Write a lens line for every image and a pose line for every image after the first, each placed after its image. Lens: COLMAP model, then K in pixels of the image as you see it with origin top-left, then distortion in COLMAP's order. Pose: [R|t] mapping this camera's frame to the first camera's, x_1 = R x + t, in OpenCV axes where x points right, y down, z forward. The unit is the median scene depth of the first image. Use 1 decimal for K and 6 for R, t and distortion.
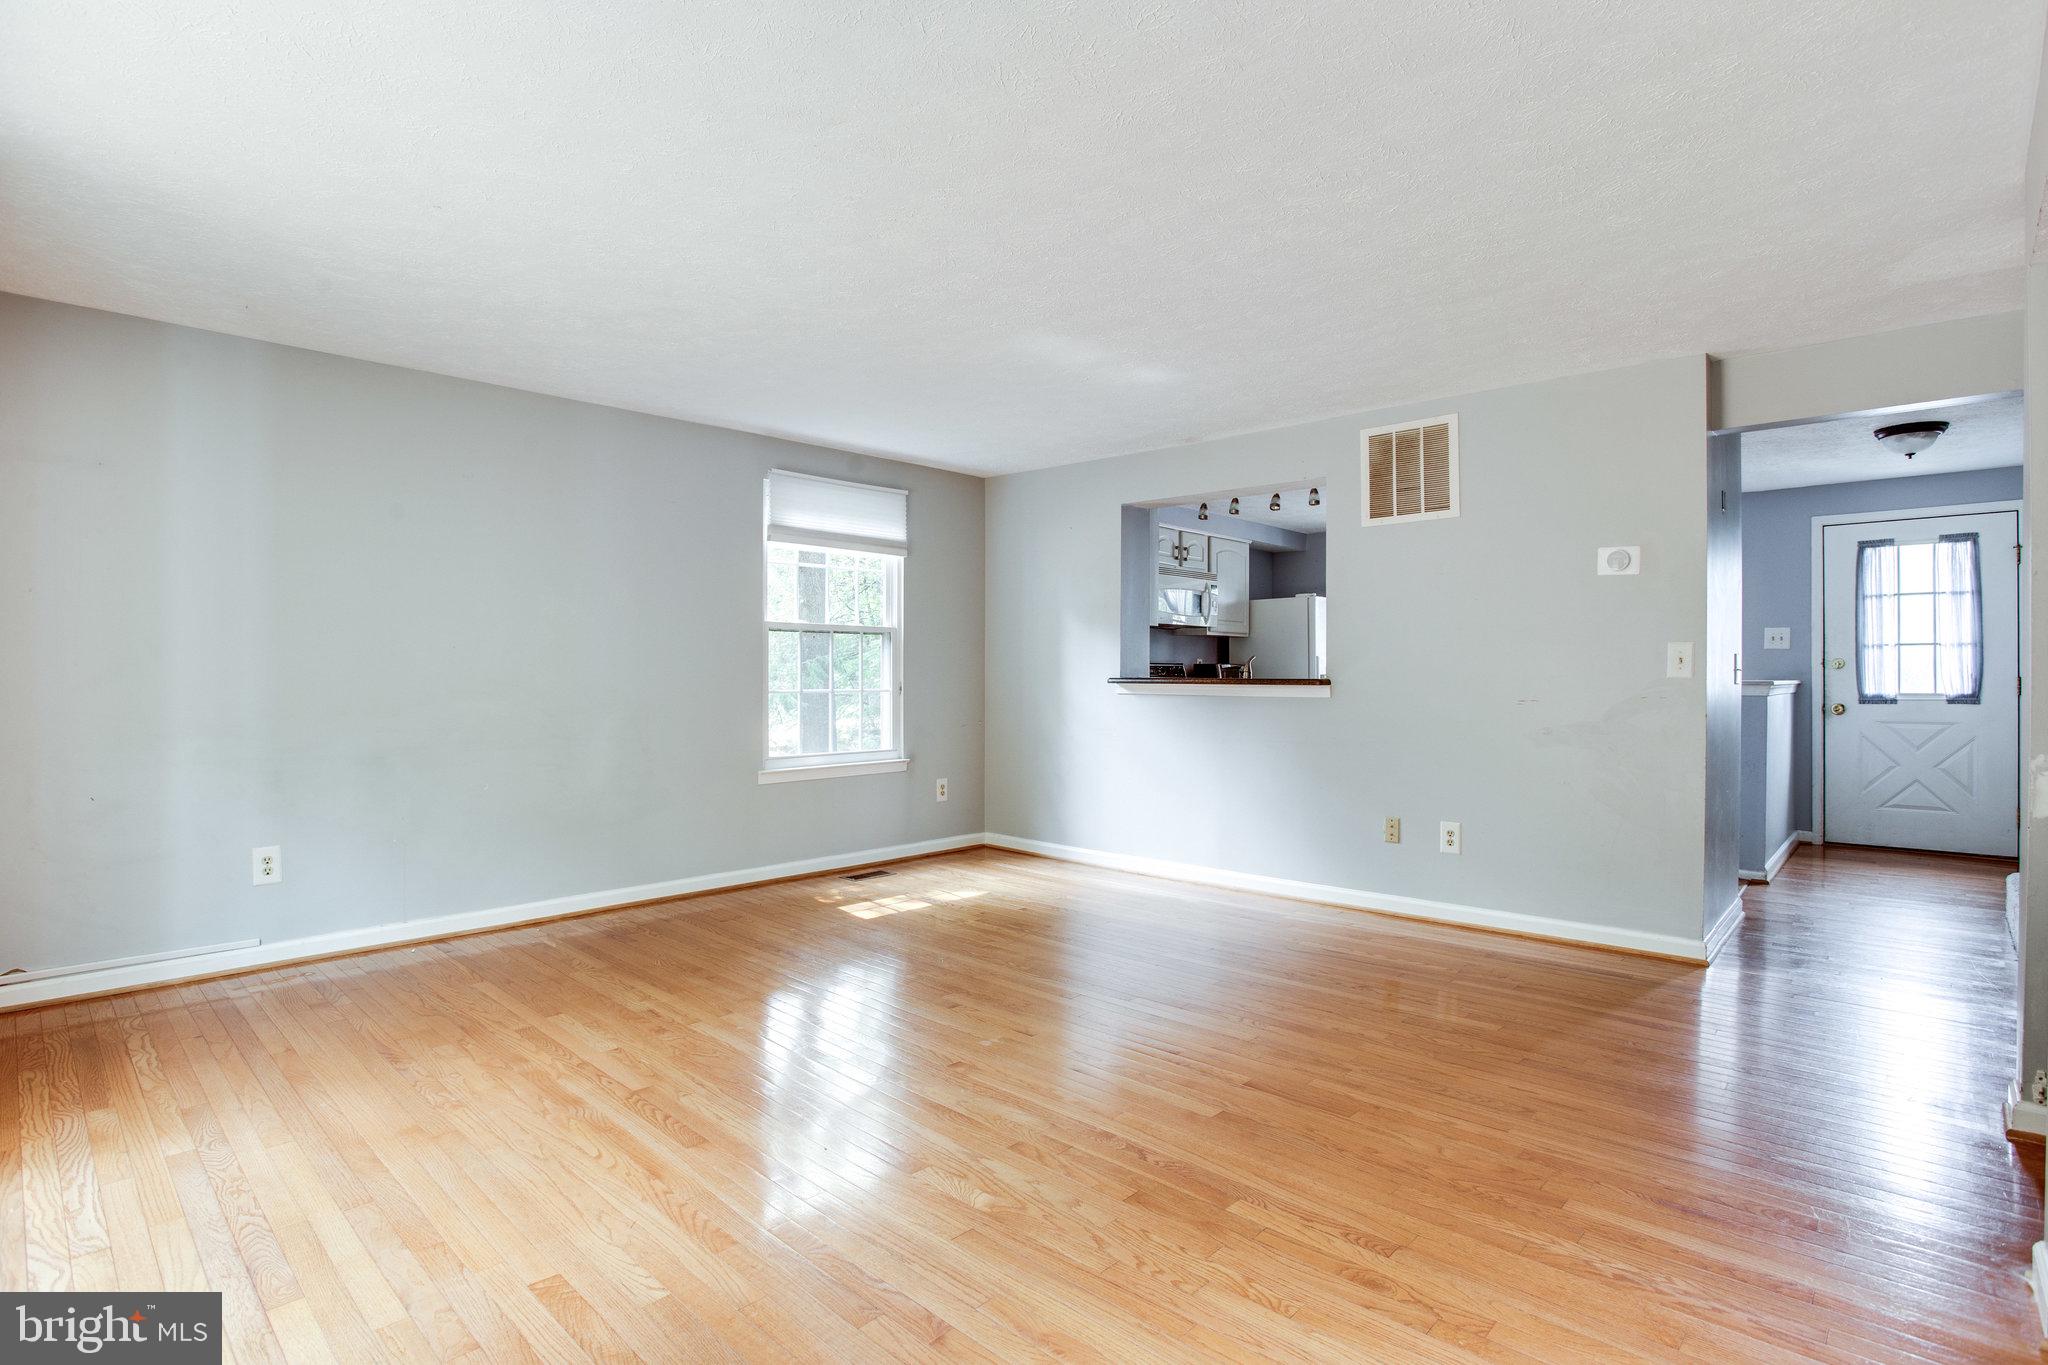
lens RADIAL K [[1022.0, 0, 1032.1], [0, 1022.0, 685.1], [0, 0, 1]] dist [-0.055205, 0.017346]
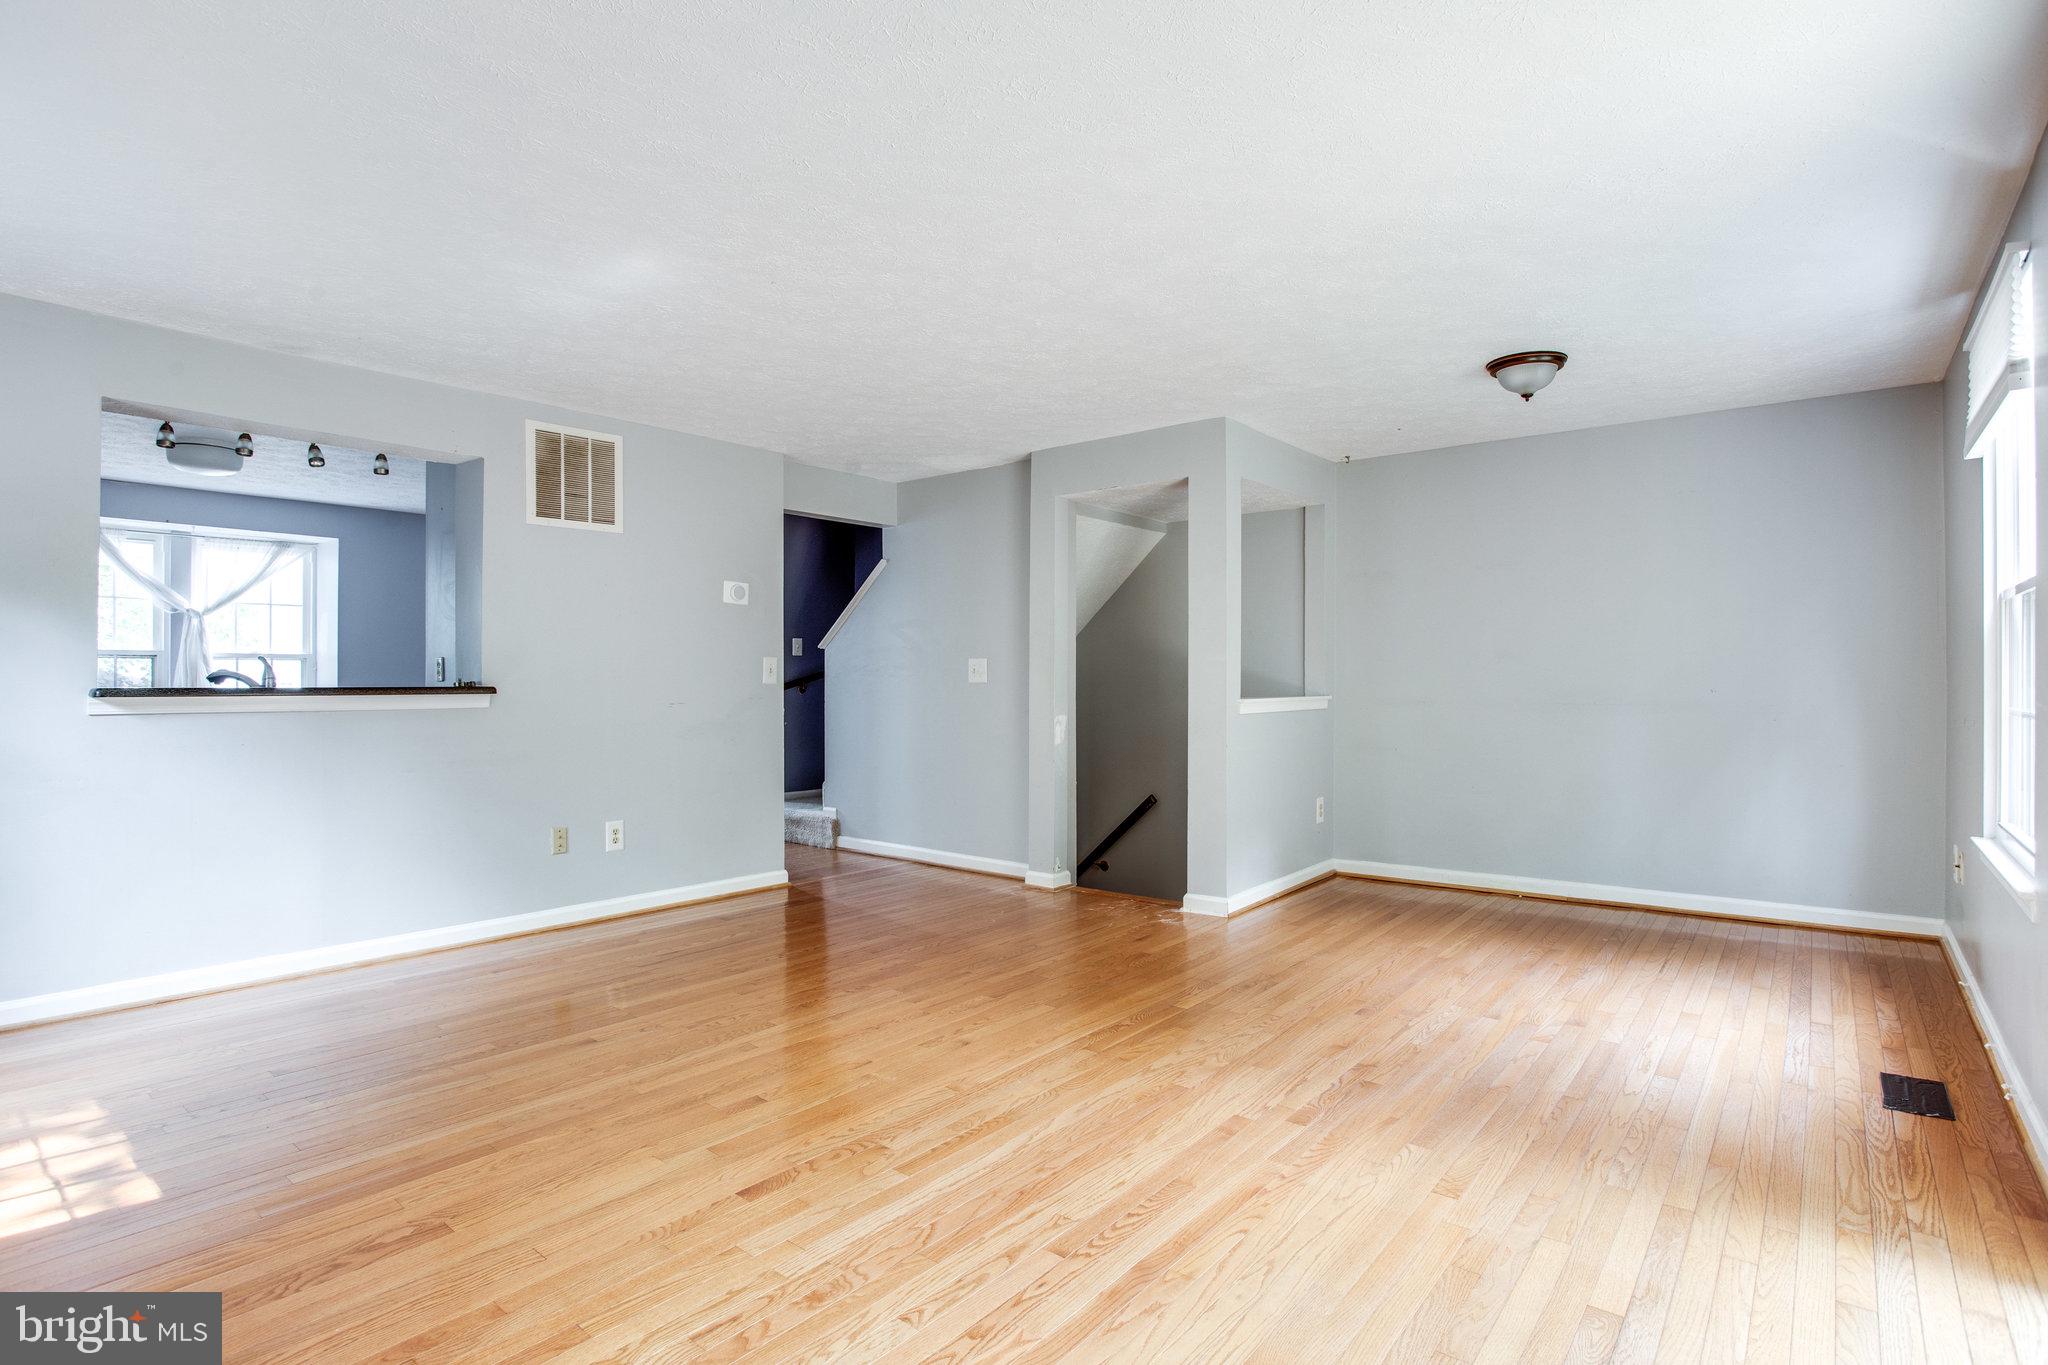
lens RADIAL K [[1022.0, 0, 1032.1], [0, 1022.0, 685.1], [0, 0, 1]] dist [-0.055205, 0.017346]
pose [[-0.076200, -0.006942, 0.997068, -0.664649], [0.013236, 0.999881, 0.007973, -0.008933], [-0.997005, 0.013805, -0.076099, 0.639243]]
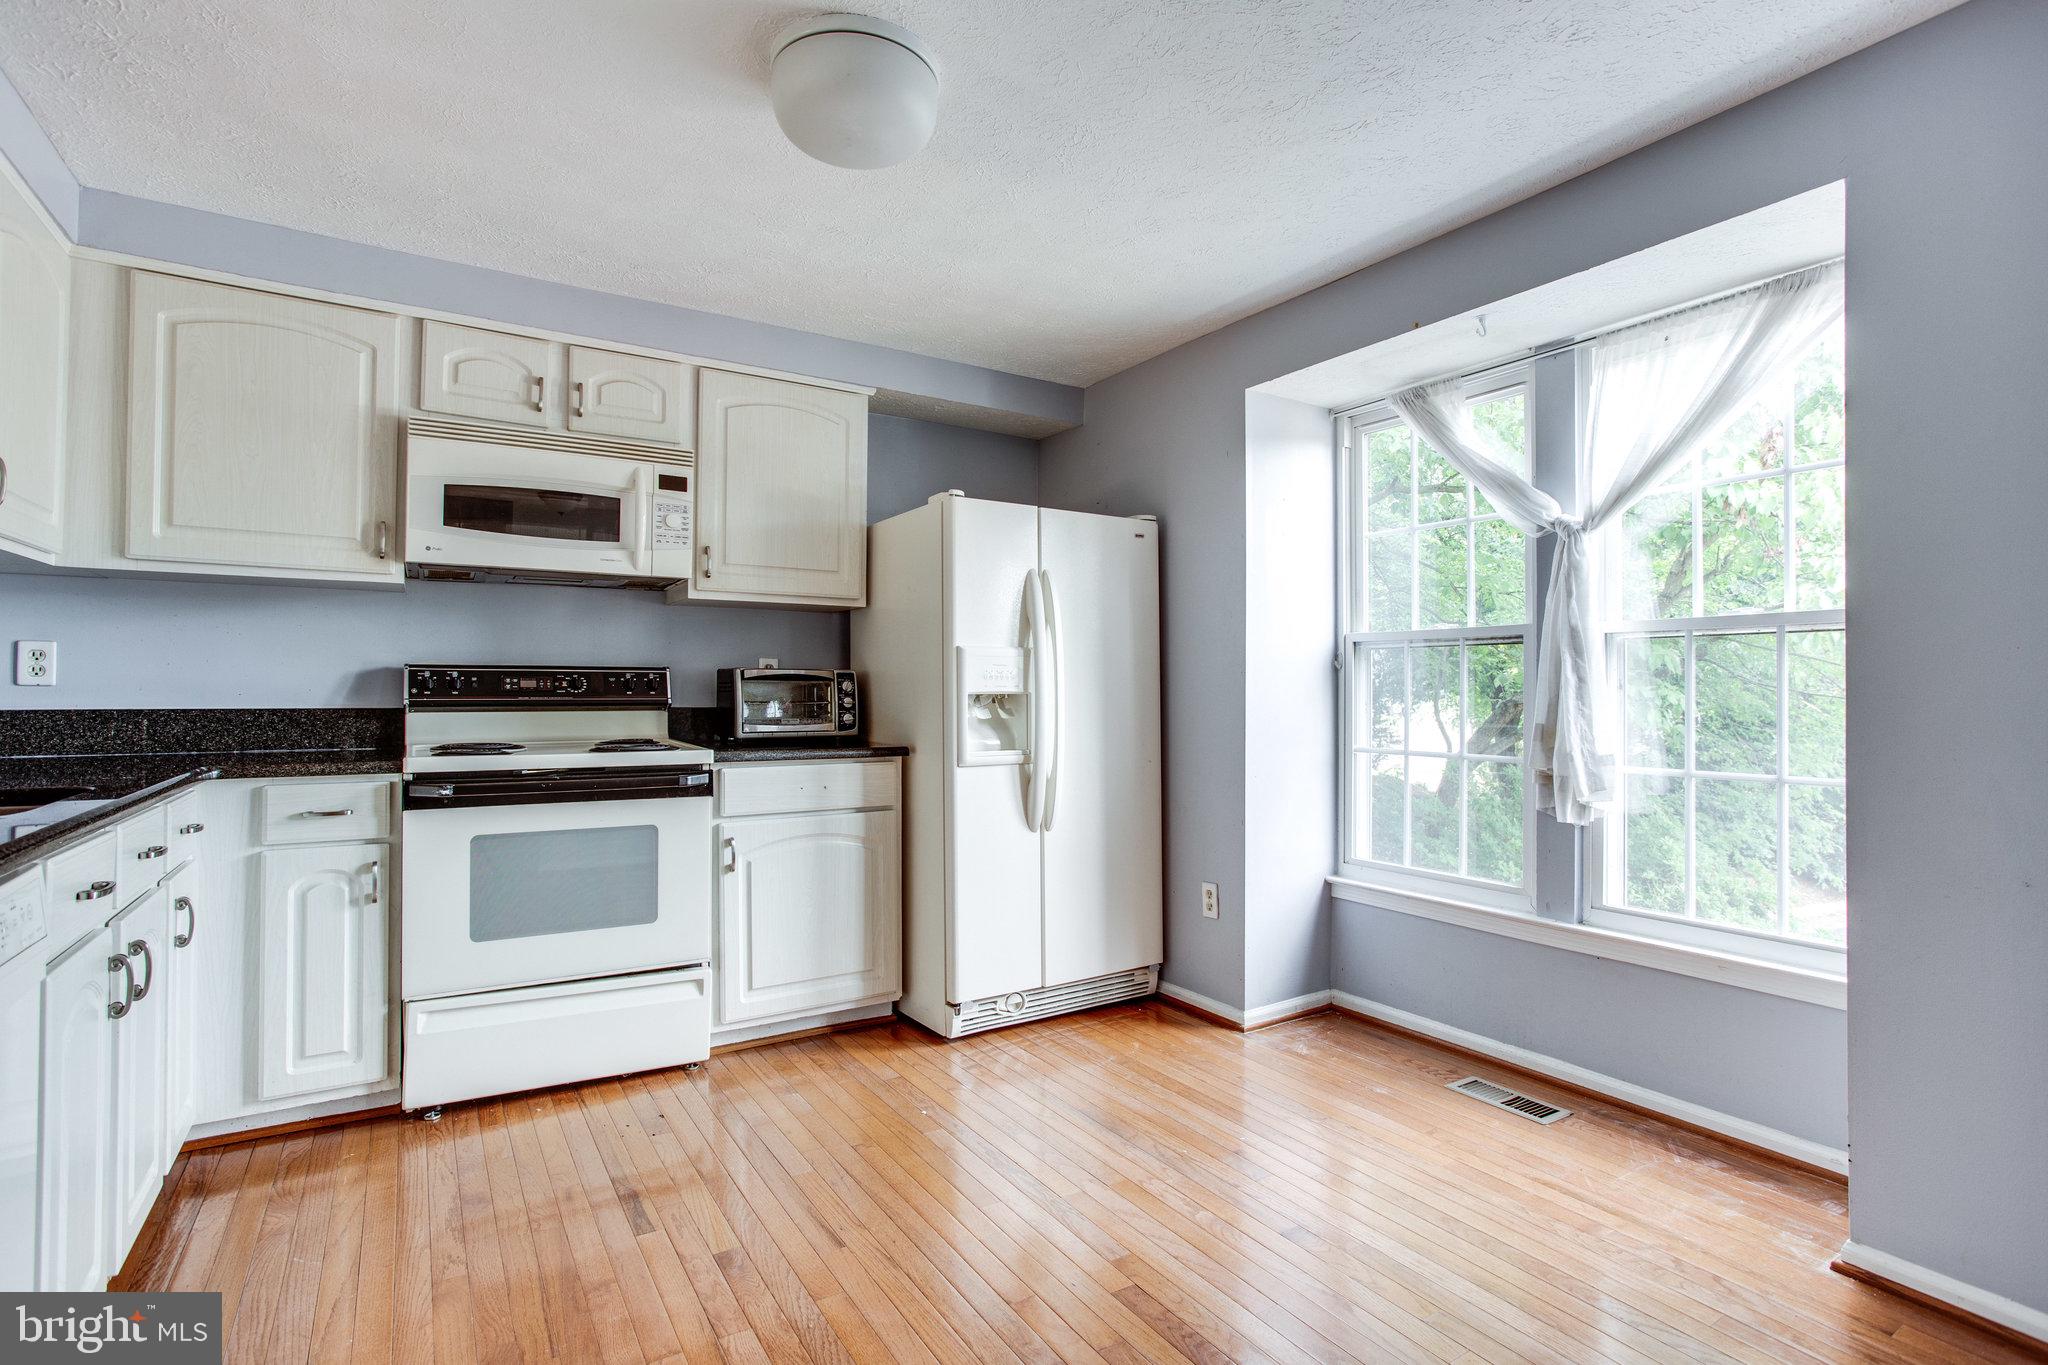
lens RADIAL K [[992.3, 0, 1024.0], [0, 992.3, 682.5], [0, 0, 1]] dist [-0.041950, 0.016178]
pose [[0.965304, 0.001264, -0.261125, 0.700112], [-0.007618, 0.999699, -0.023324, -0.009663], [0.261017, 0.024504, 0.965023, 1.094855]]
